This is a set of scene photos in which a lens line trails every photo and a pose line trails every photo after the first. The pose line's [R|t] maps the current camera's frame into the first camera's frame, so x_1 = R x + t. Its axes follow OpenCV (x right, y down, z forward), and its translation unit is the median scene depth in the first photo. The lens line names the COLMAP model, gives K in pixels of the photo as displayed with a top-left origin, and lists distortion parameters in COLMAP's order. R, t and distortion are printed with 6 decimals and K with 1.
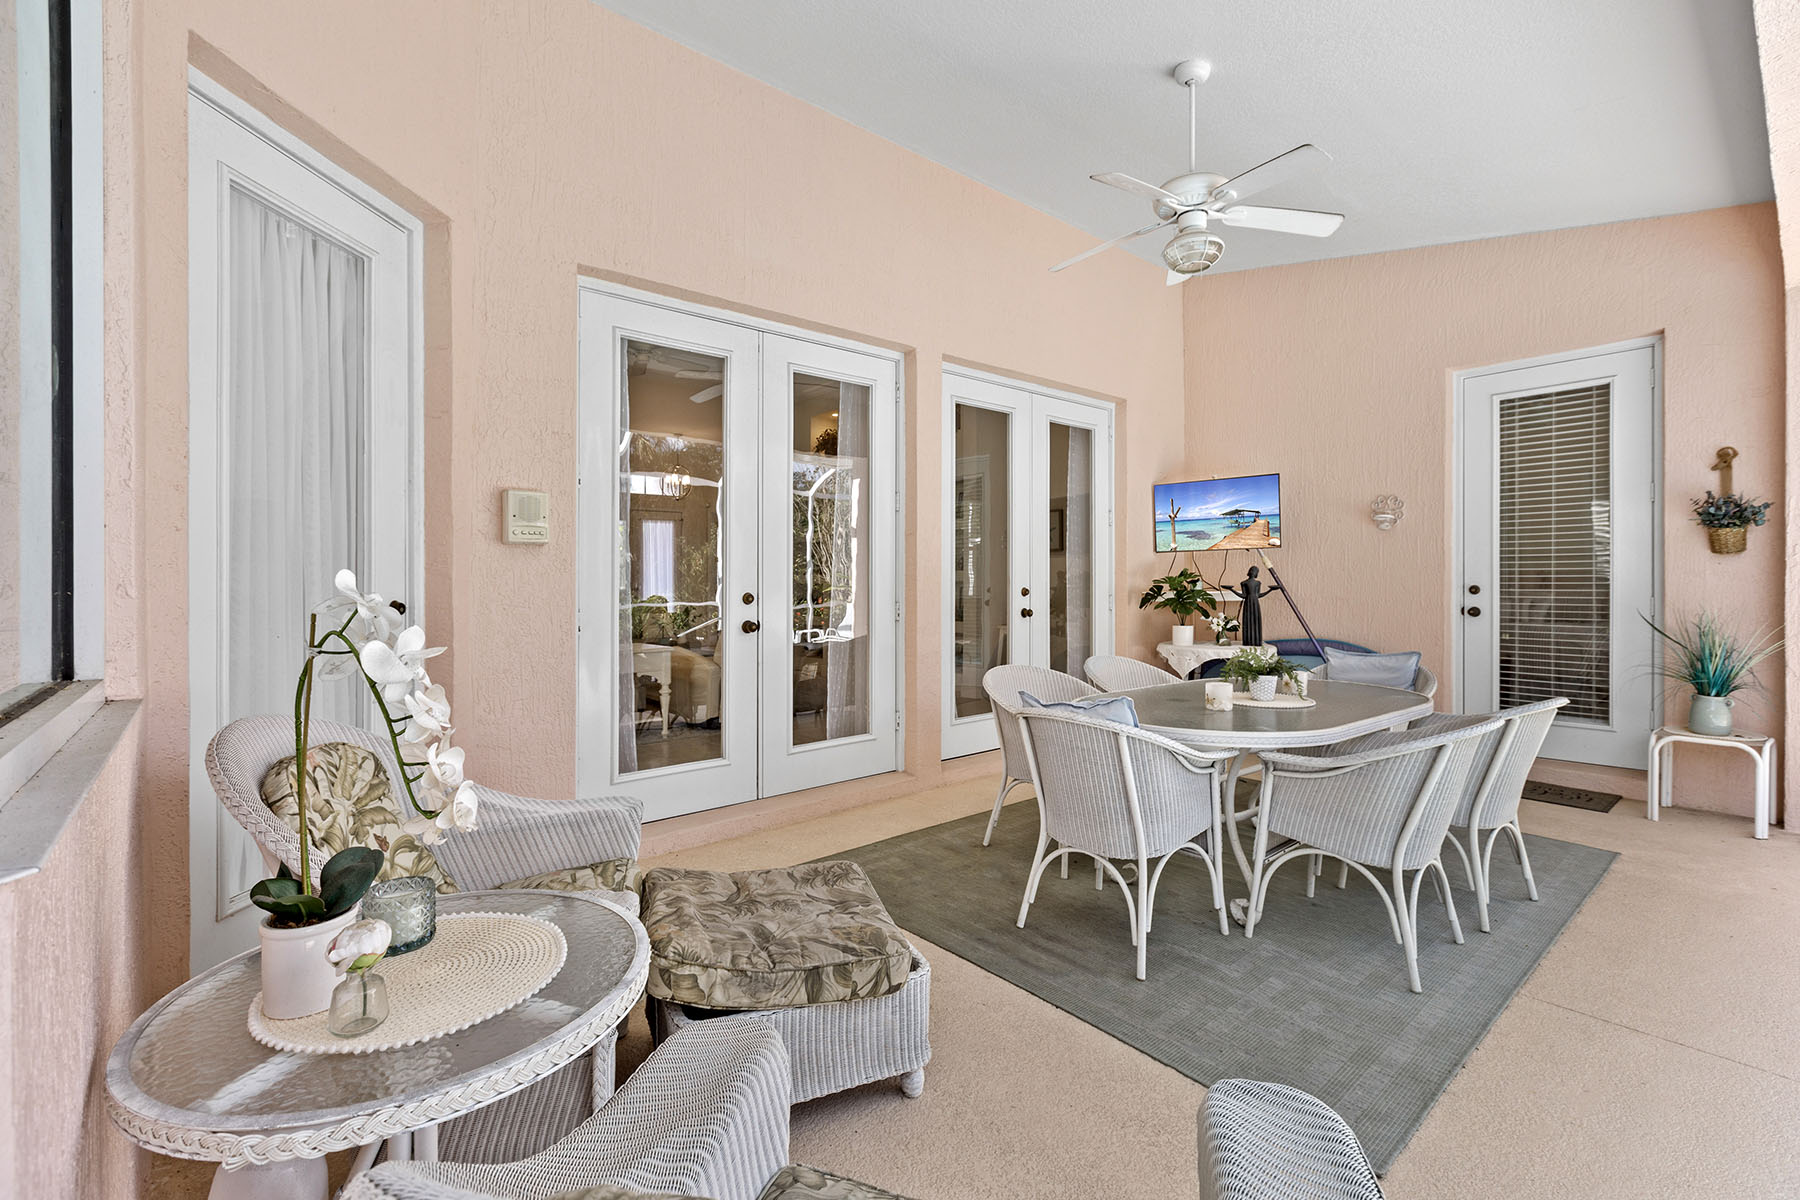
lens RADIAL K [[805.5, 0, 903.1], [0, 805.5, 592.9], [0, 0, 1]] dist [0.000879, -0.000137]
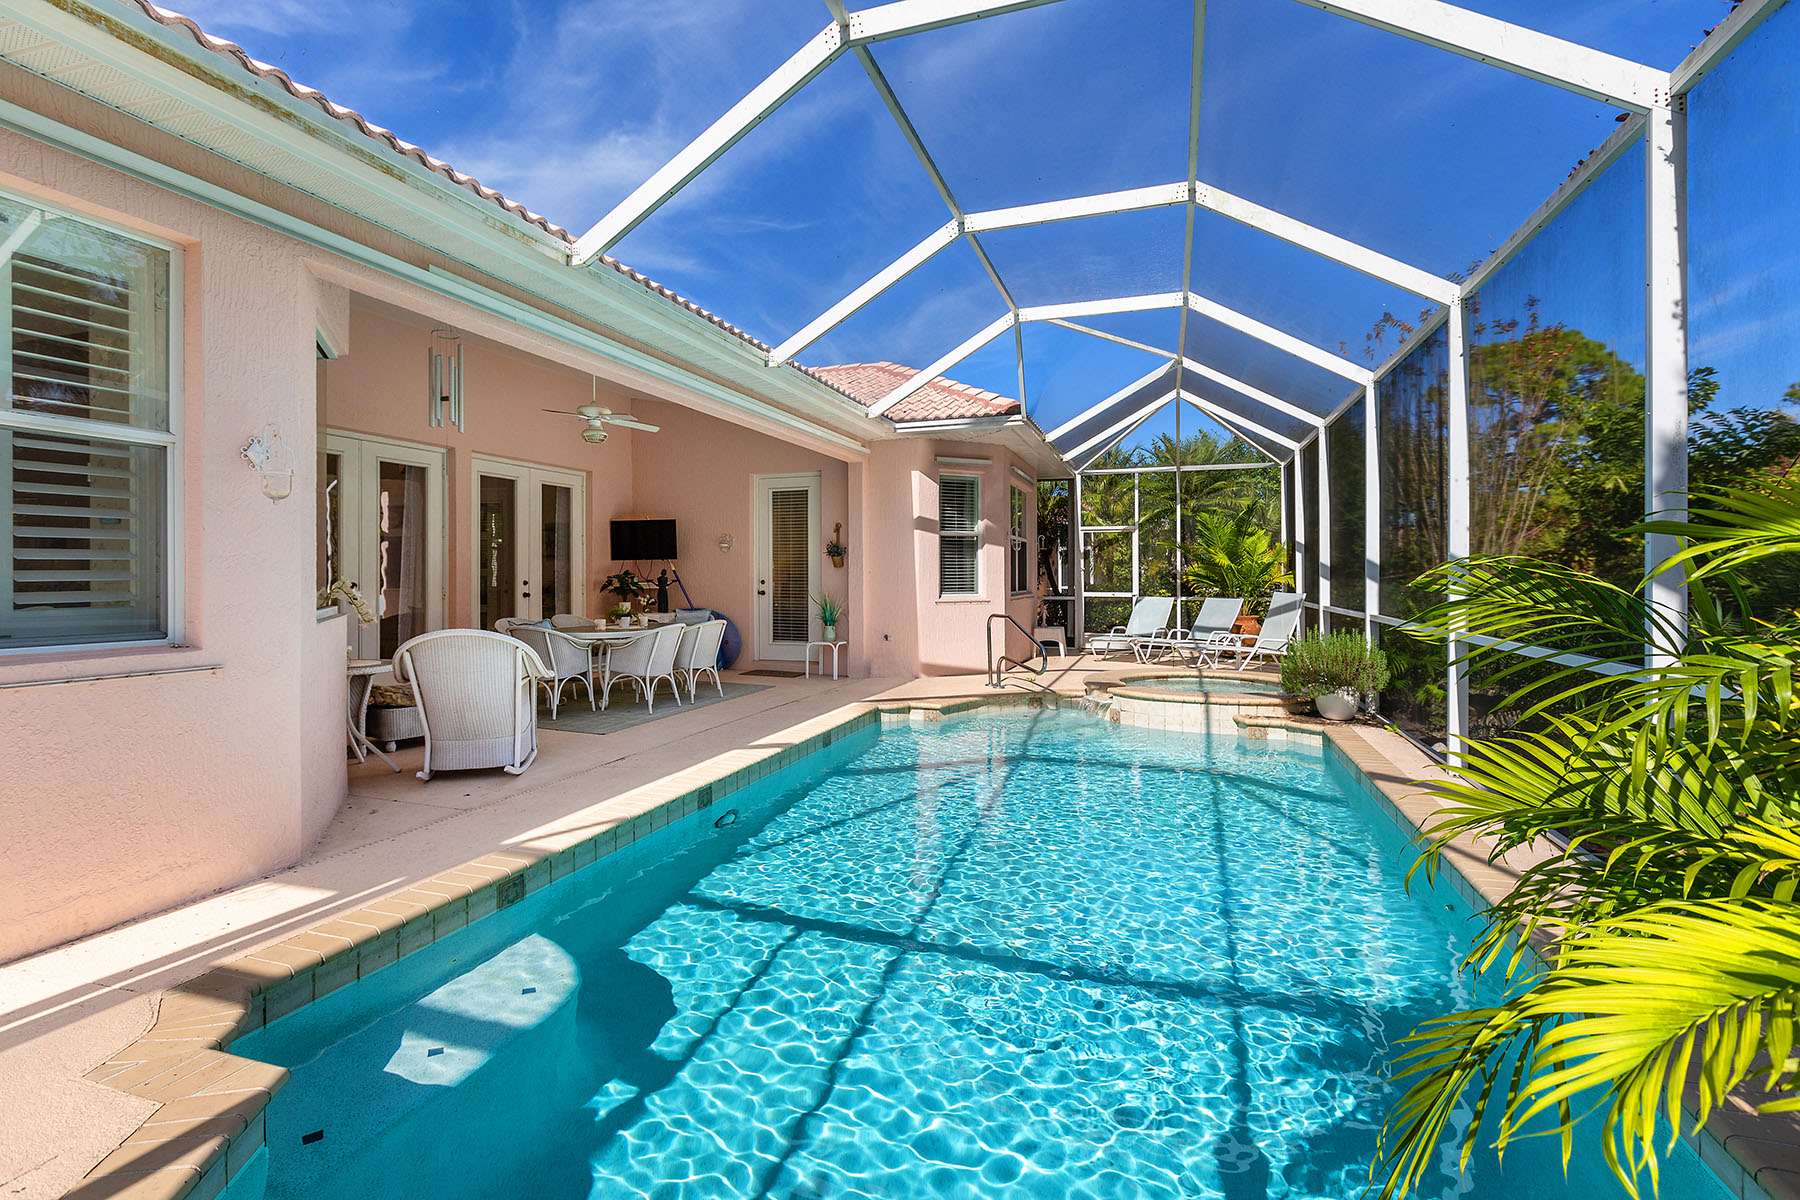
lens RADIAL K [[805.5, 0, 899.0], [0, 805.5, 584.3], [0, 0, 1]] dist [0.000879, -0.000137]
pose [[0.856250, -0.000033, 0.516561, -0.056372], [0.001006, 0.999998, -0.001603, 0.005542], [-0.516560, 0.001892, 0.856249, -0.903532]]
